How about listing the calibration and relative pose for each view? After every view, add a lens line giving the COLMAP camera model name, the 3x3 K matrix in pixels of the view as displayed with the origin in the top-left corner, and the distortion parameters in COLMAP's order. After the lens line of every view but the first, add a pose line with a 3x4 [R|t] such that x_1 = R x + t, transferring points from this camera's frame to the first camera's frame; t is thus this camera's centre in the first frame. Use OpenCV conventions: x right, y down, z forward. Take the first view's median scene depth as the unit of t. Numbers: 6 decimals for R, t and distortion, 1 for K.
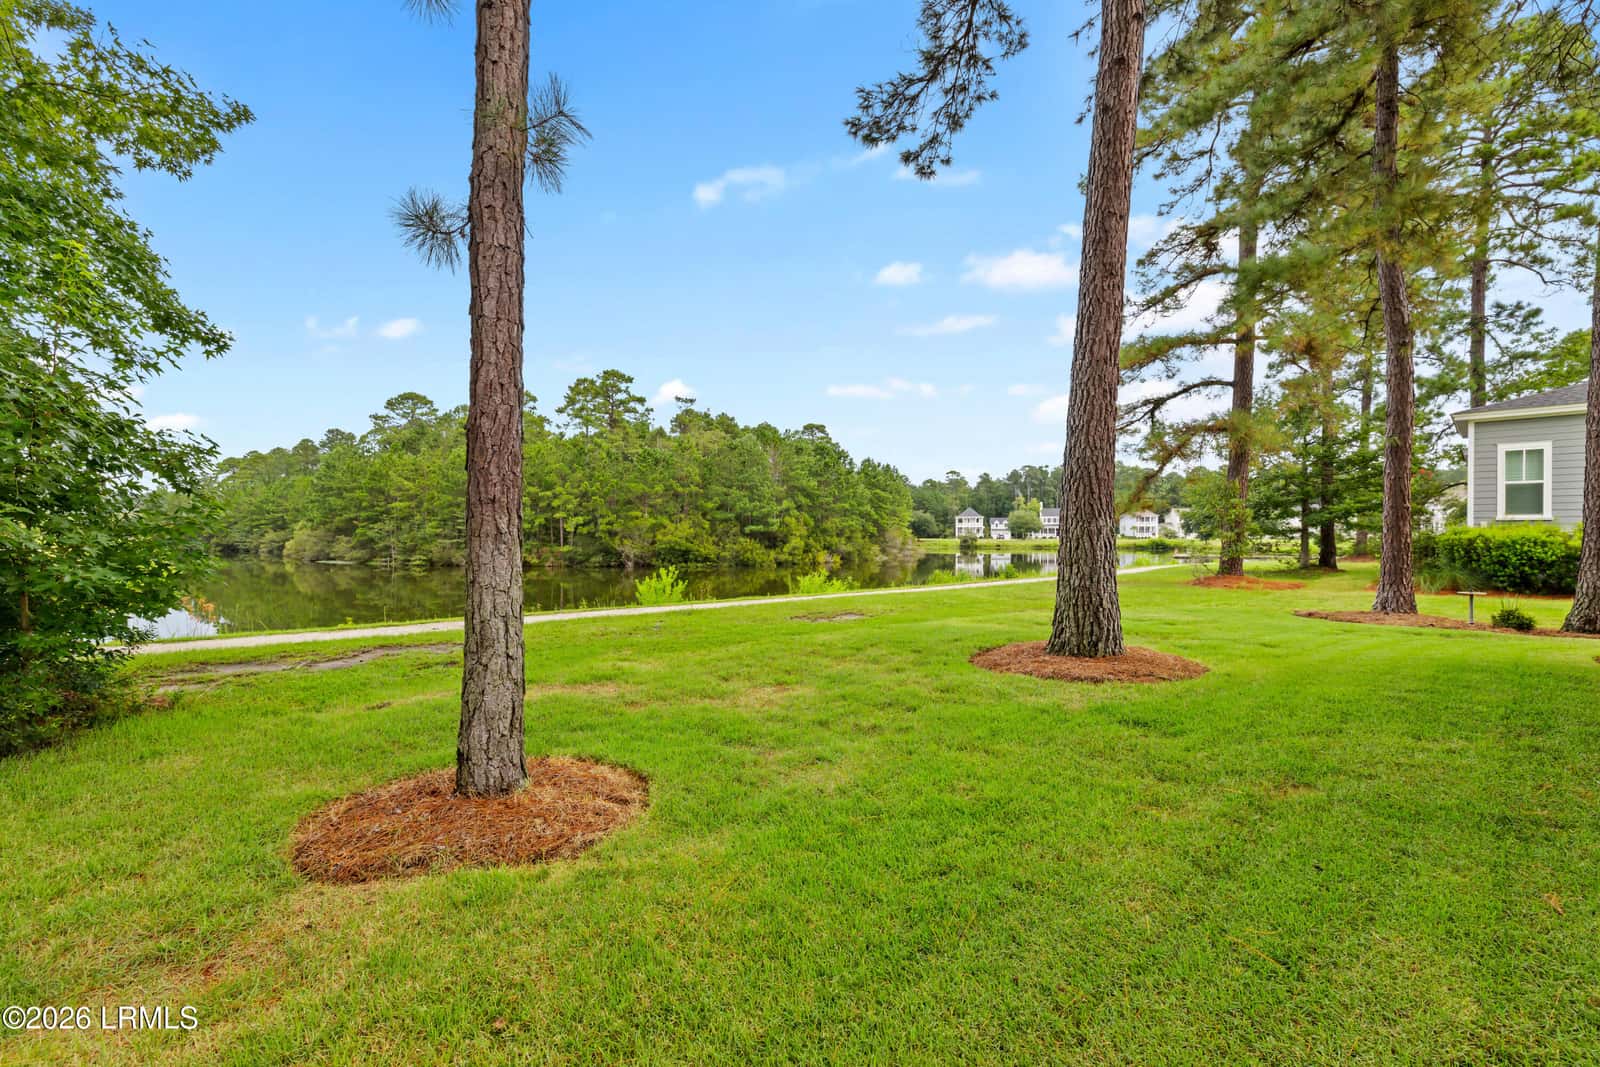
lens RADIAL K [[691.6, 0, 800.0], [0, 691.6, 533.5], [0, 0, 1]] dist [0.002395, 0.000613]
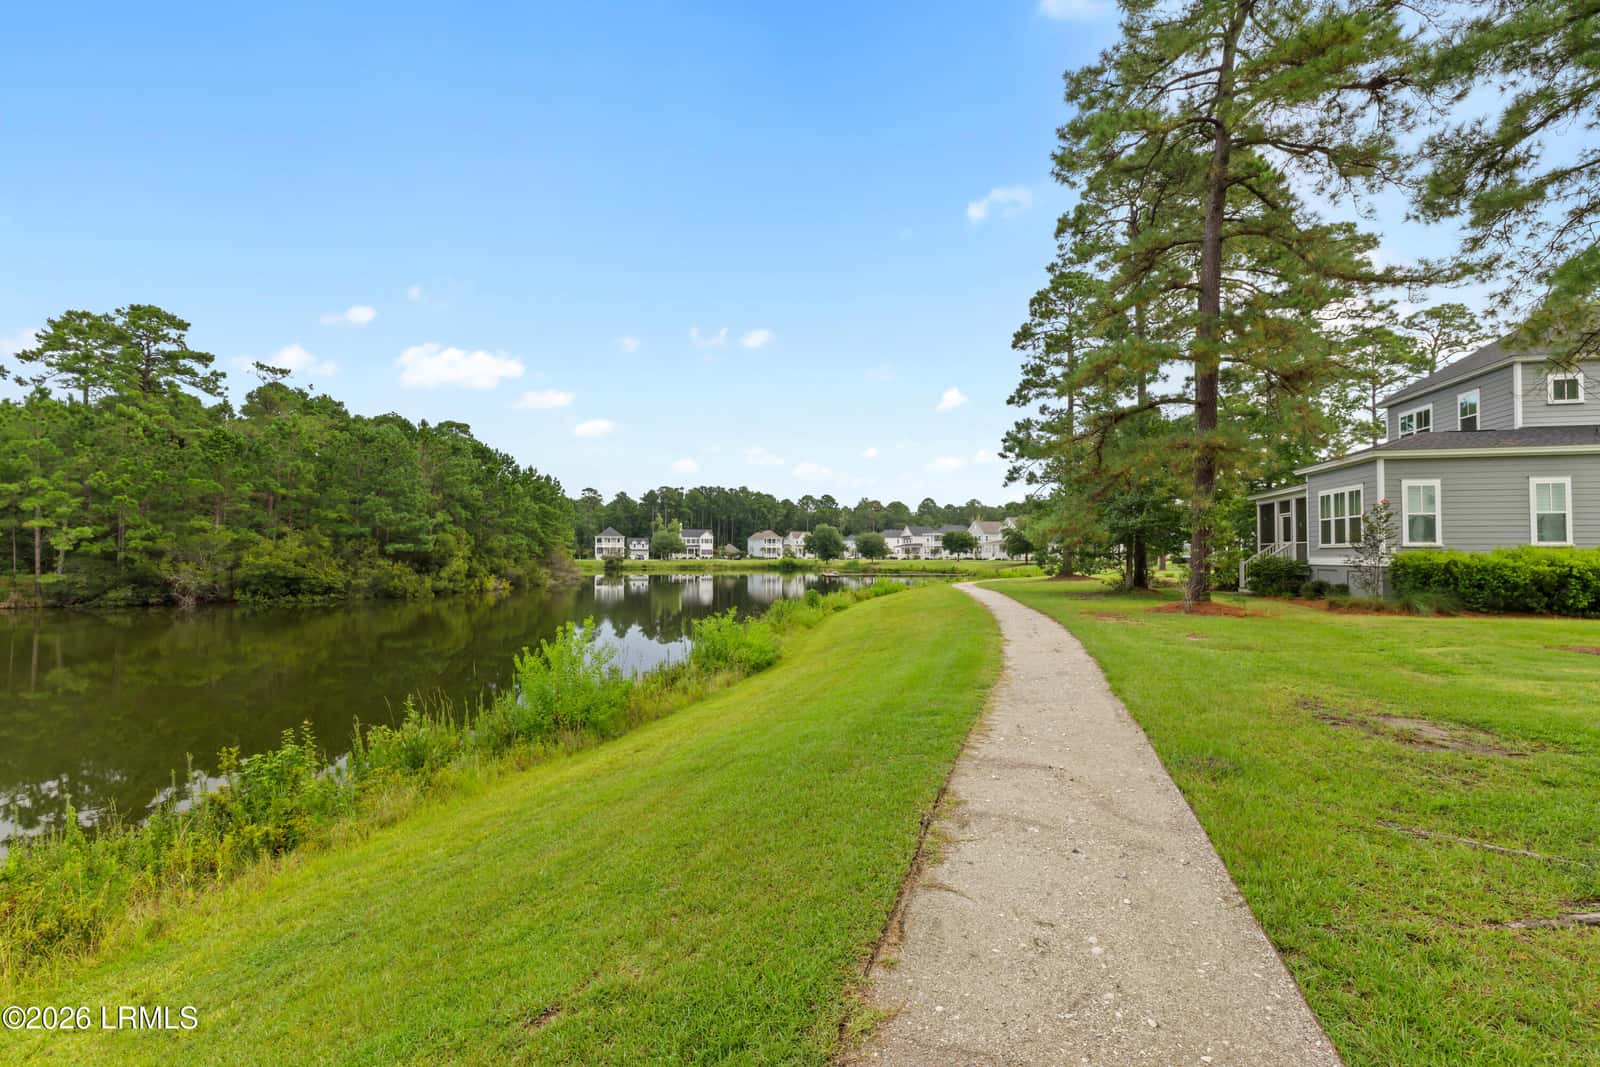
lens RADIAL K [[691.6, 0, 800.0], [0, 691.6, 533.5], [0, 0, 1]] dist [0.002395, 0.000613]
pose [[0.850632, 0.017697, 0.525464, -0.086709], [-0.002457, 0.999556, -0.029686, -0.000963], [-0.525756, 0.023960, 0.850298, 0.113881]]
